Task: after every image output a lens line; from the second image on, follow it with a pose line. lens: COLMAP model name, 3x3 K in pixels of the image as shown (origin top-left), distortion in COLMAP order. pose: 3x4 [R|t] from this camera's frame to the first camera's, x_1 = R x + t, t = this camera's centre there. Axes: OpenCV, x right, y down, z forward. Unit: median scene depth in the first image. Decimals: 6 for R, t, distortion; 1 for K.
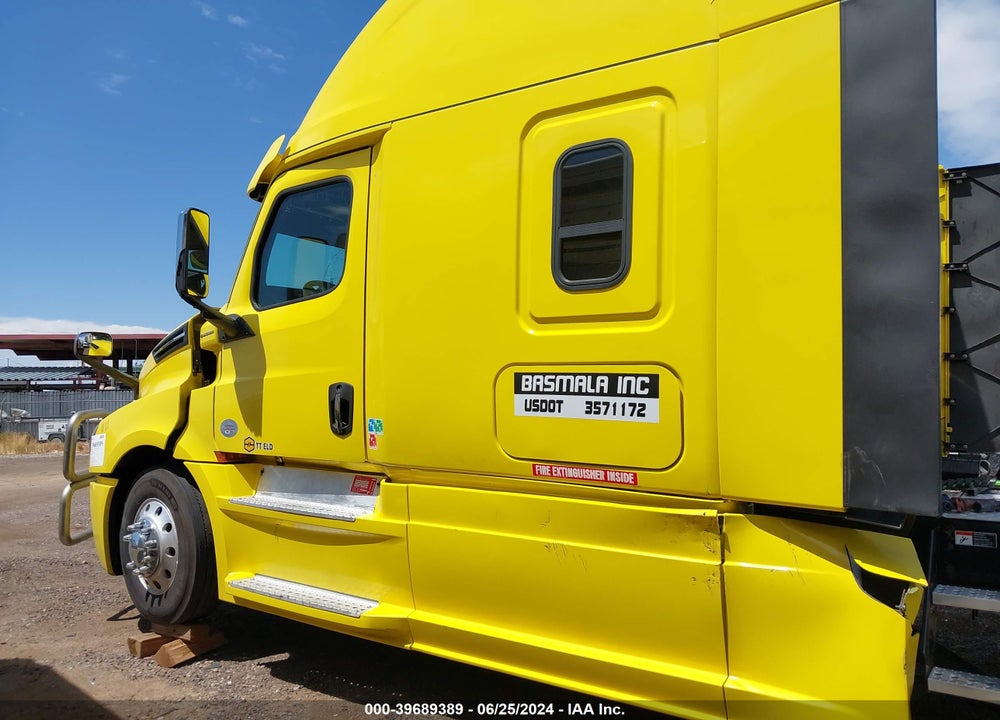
lens RADIAL K [[771.6, 0, 508.4], [0, 771.6, 365.2], [0, 0, 1]] dist [0.044892, -0.067924]
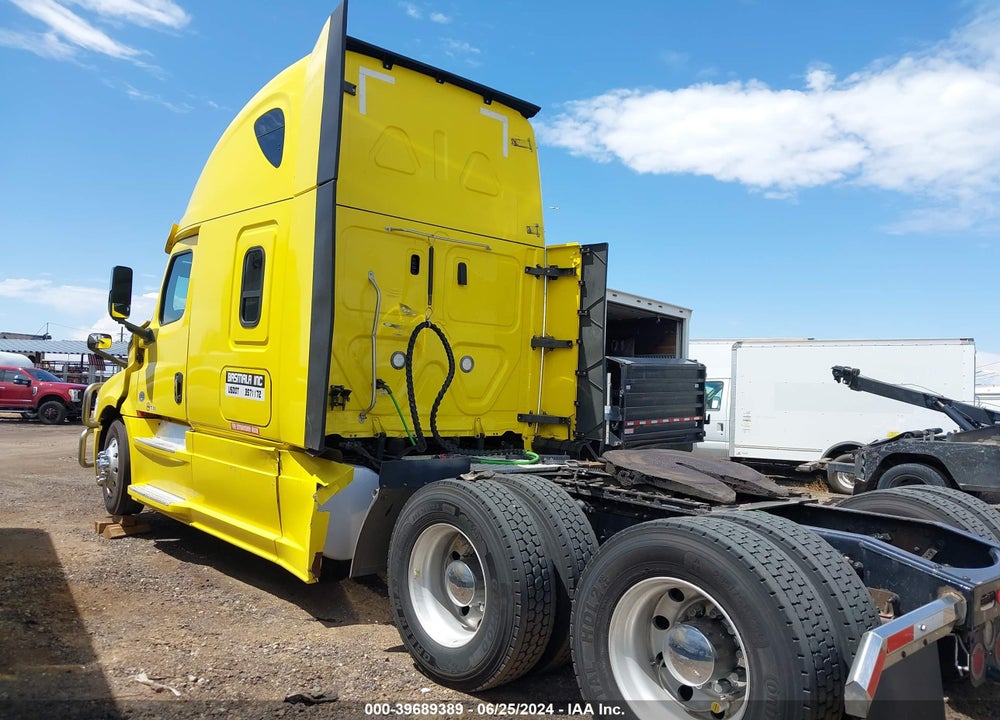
lens RADIAL K [[768.5, 0, 504.6], [0, 768.5, 371.4], [0, 0, 1]] dist [0.106515, -0.128862]
pose [[0.974148, 0.044361, -0.221511, 0.868895], [-0.040586, 0.998943, 0.021570, -0.045708], [0.222234, -0.012022, 0.974919, -0.517985]]
